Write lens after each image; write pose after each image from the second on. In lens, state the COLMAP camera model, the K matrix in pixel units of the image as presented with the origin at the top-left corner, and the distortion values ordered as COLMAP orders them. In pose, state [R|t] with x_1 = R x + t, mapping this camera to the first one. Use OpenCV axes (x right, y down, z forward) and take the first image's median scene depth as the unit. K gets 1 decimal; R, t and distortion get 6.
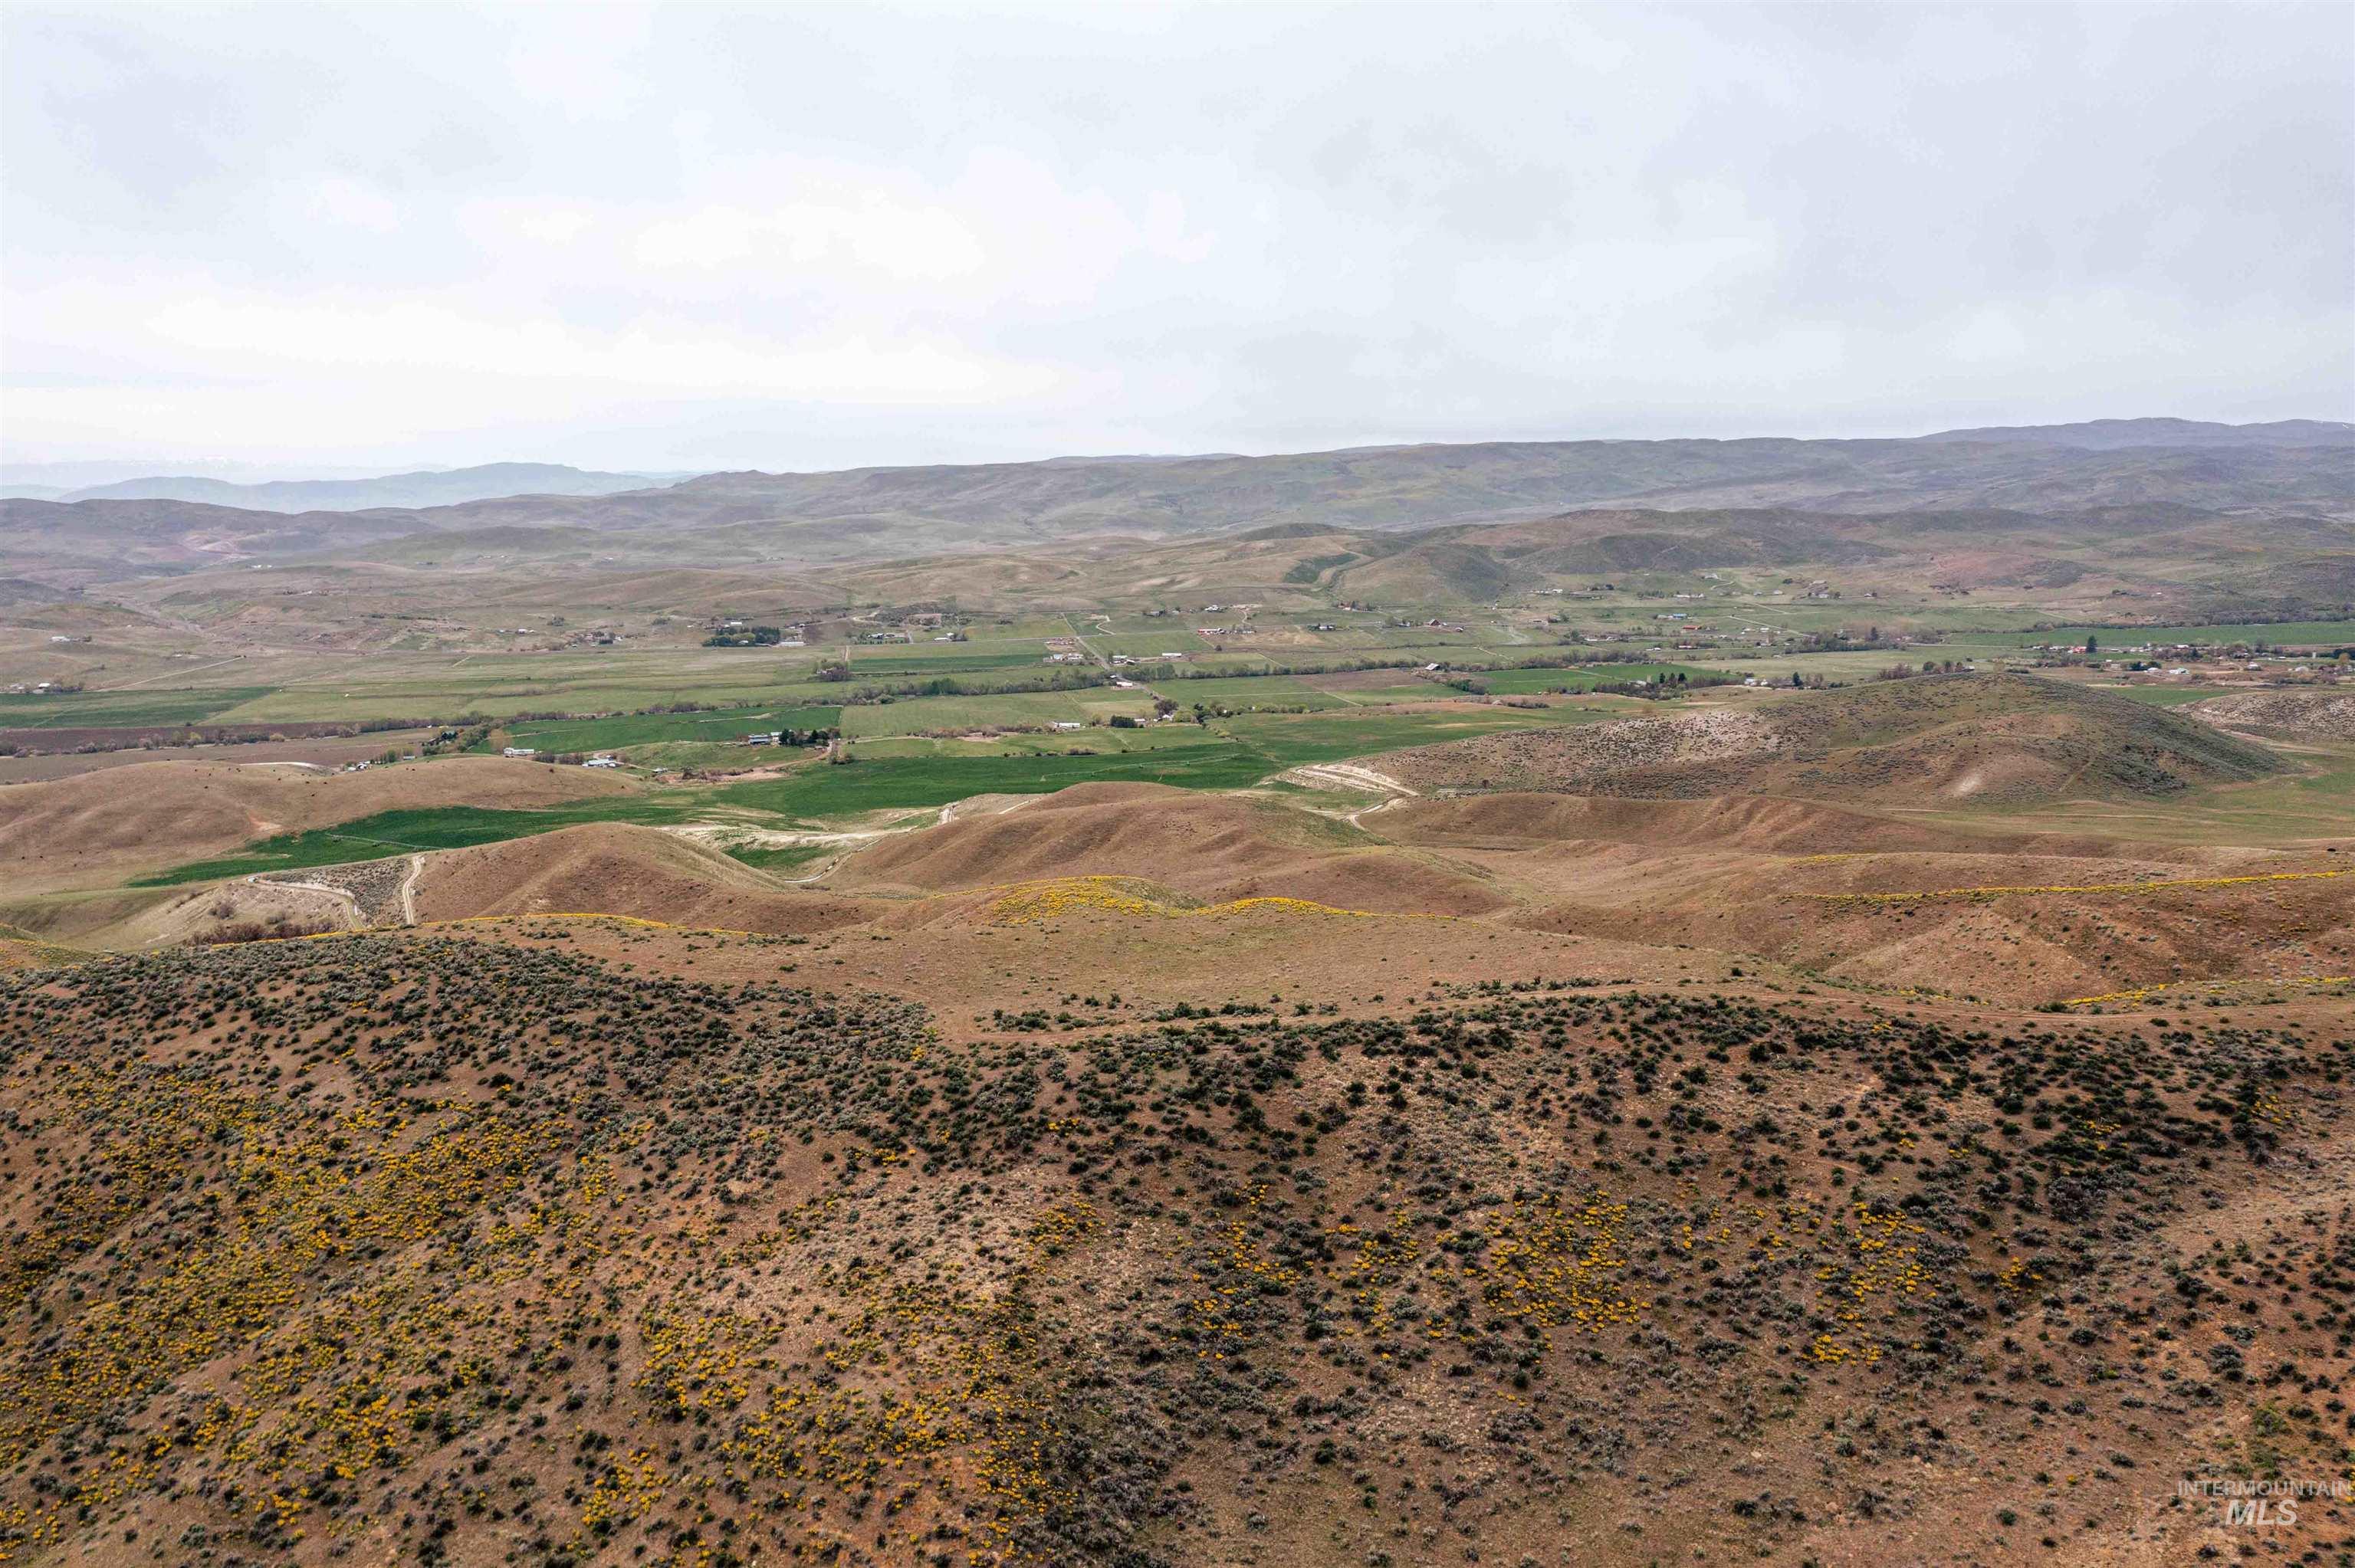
lens RADIAL K [[1894.7, 0, 1192.2], [0, 1894.7, 805.4], [0, 0, 1]] dist [0.001041, 0.002101]
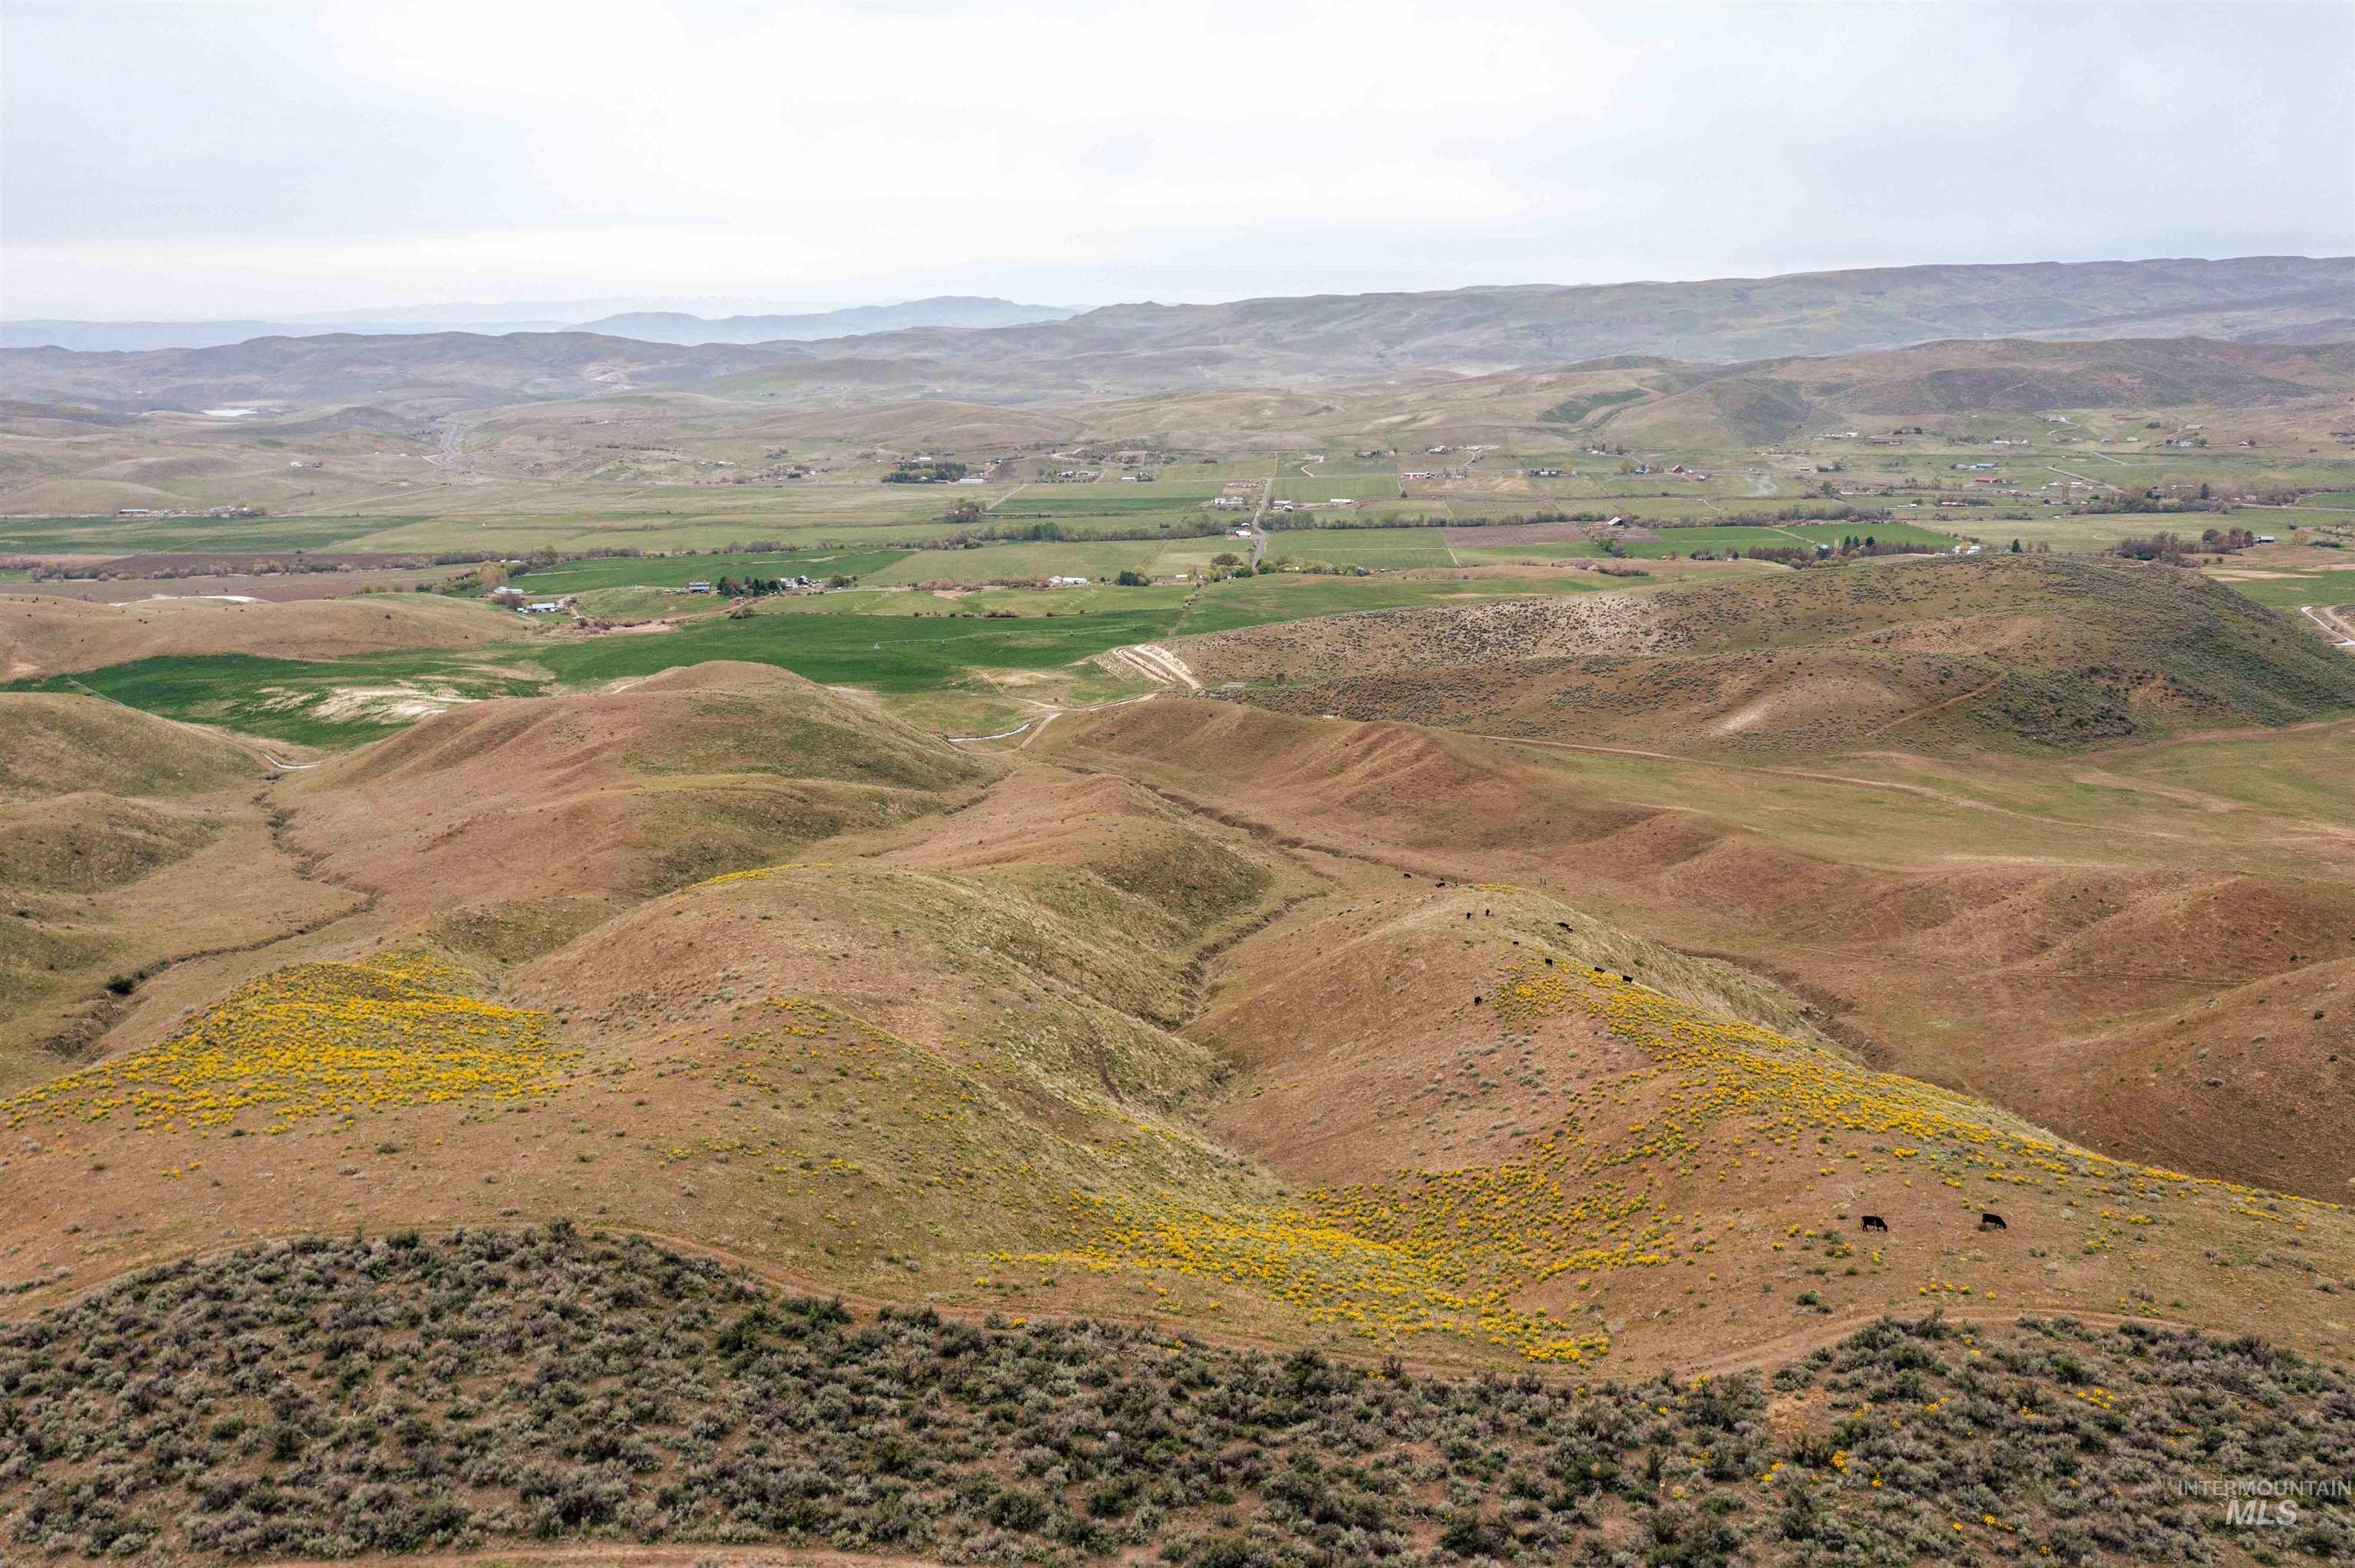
lens RADIAL K [[1894.7, 0, 1192.2], [0, 1894.7, 805.4], [0, 0, 1]] dist [0.001041, 0.002101]
pose [[0.968754, 0.058805, -0.240950, 0.116716], [-0.038409, 0.995336, 0.088490, -0.009962], [0.245030, -0.076470, 0.966495, 0.080881]]
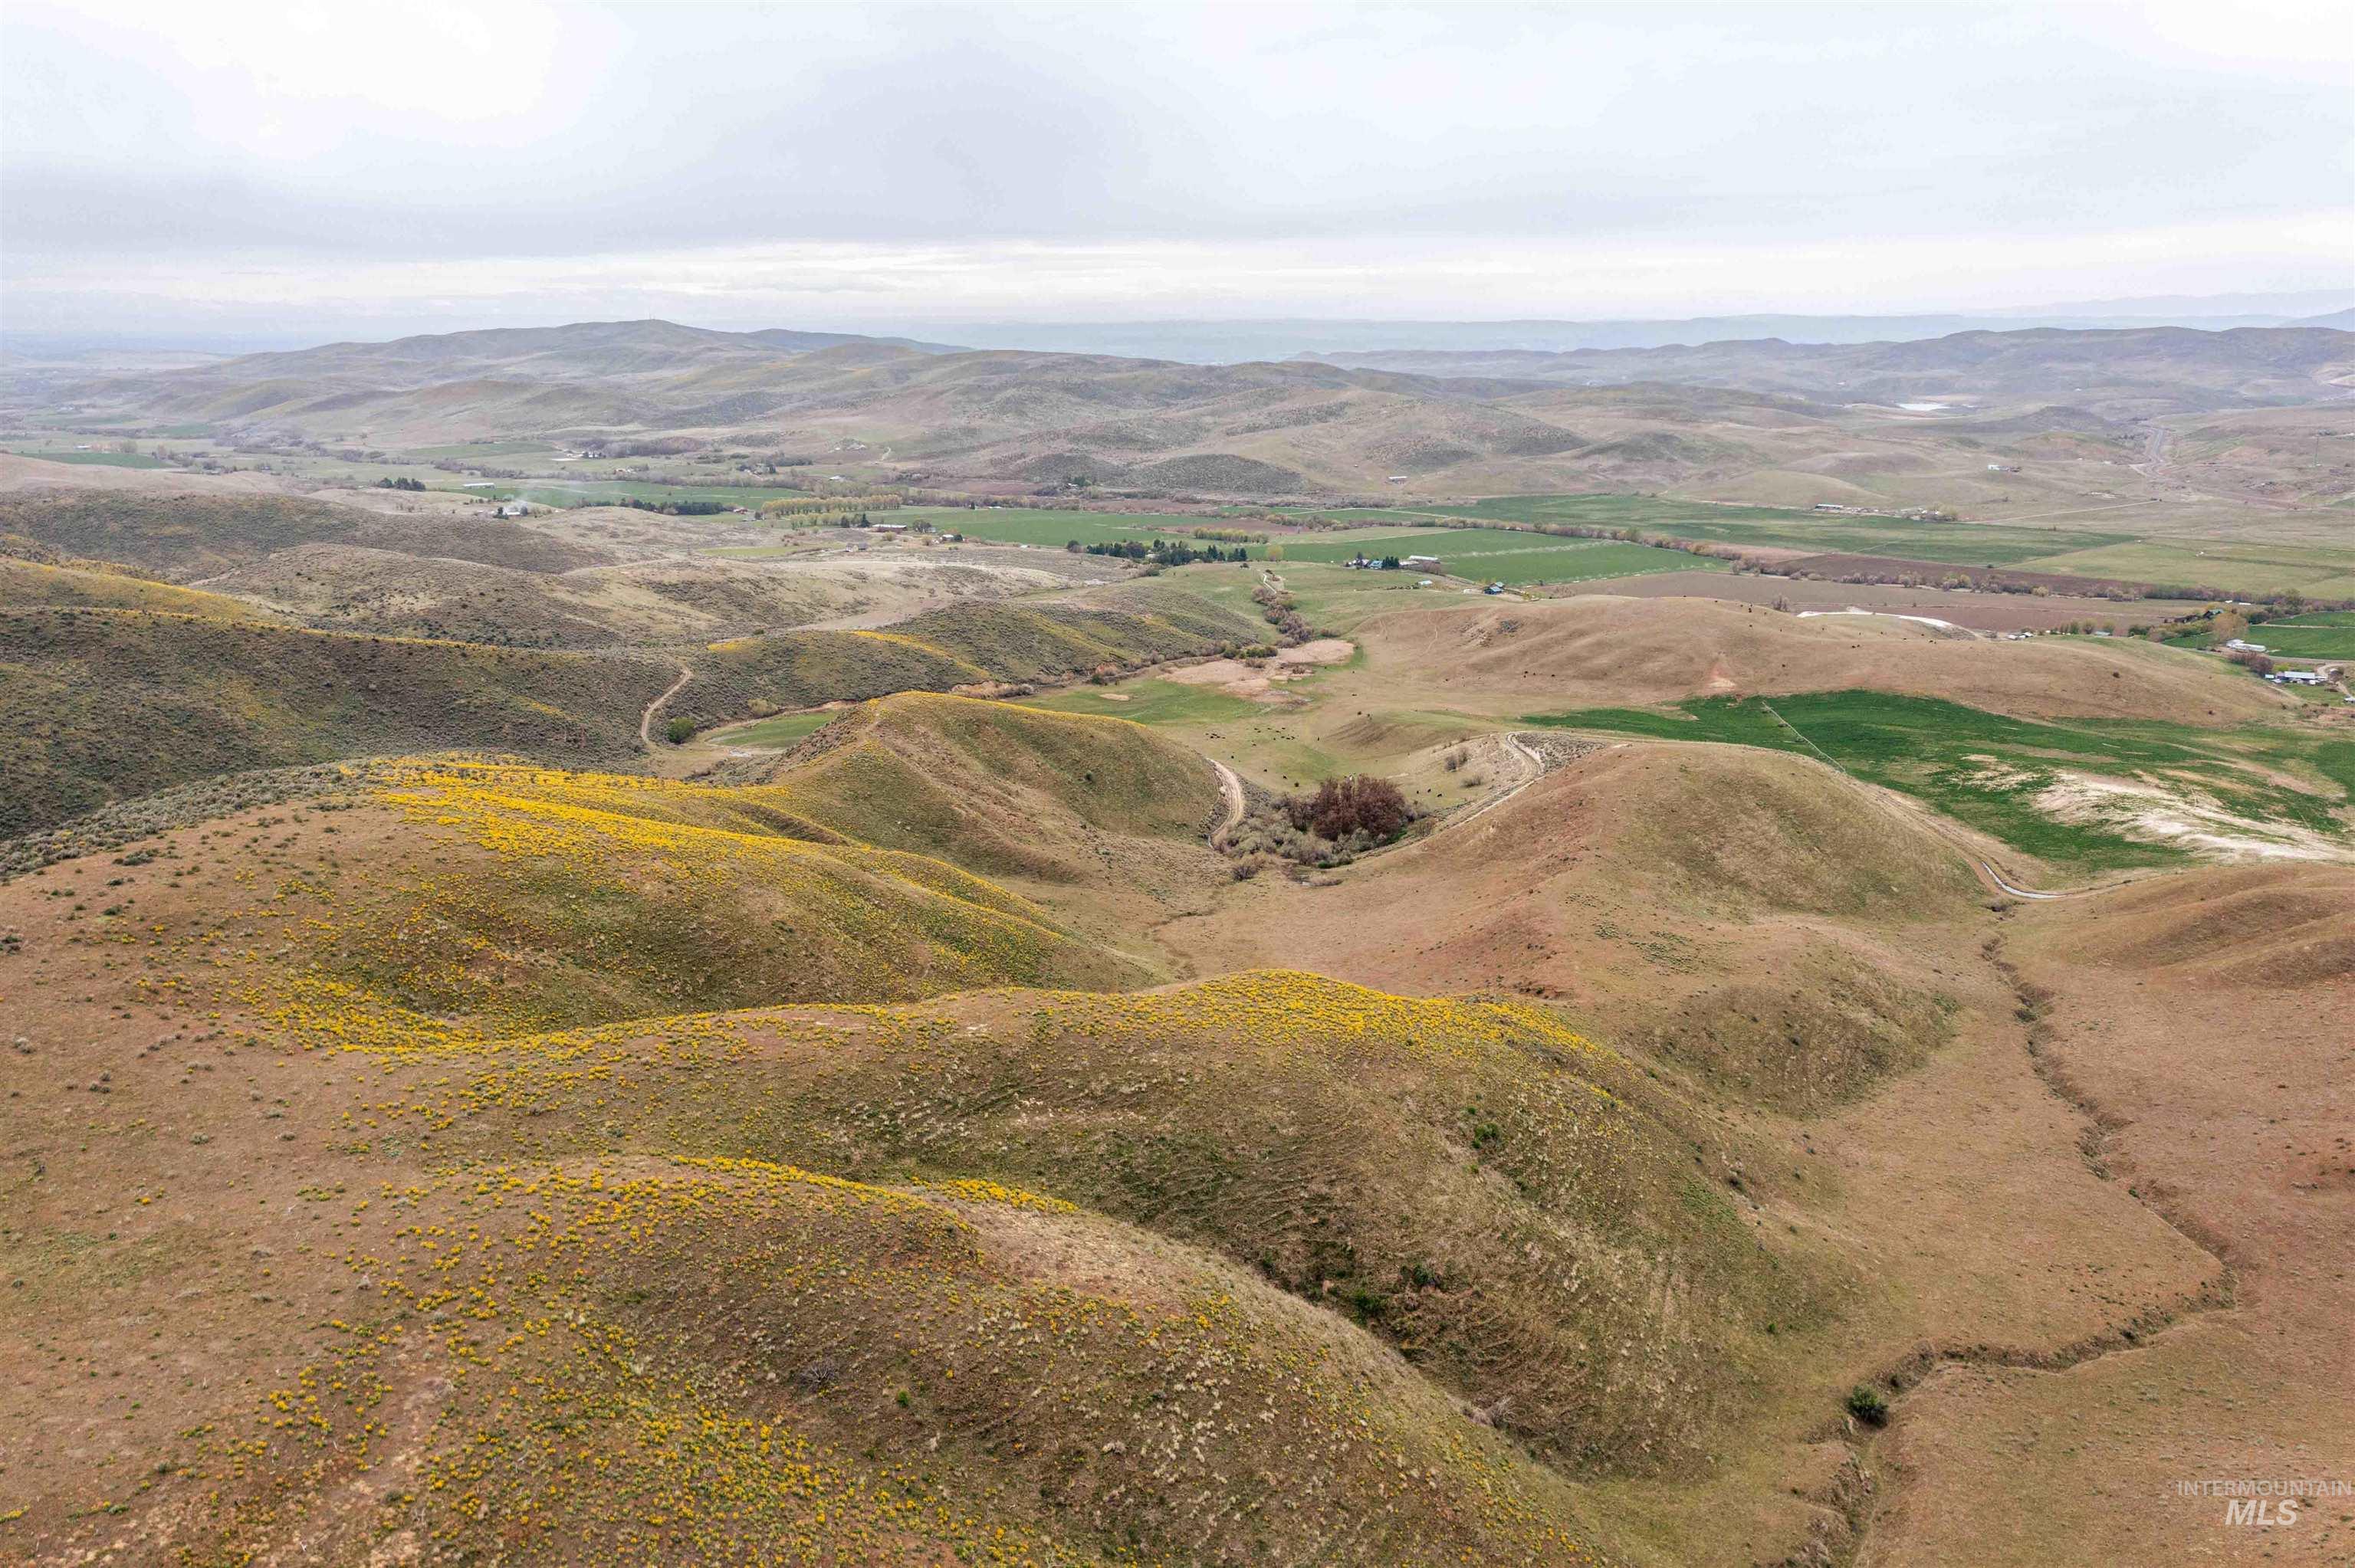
lens RADIAL K [[1894.7, 0, 1192.2], [0, 1894.7, 805.4], [0, 0, 1]] dist [0.001041, 0.002101]
pose [[0.483527, 0.217095, -0.847981, 0.063823], [-0.143689, 0.975300, 0.167757, -0.017627], [0.863455, 0.040730, 0.502778, 0.121285]]
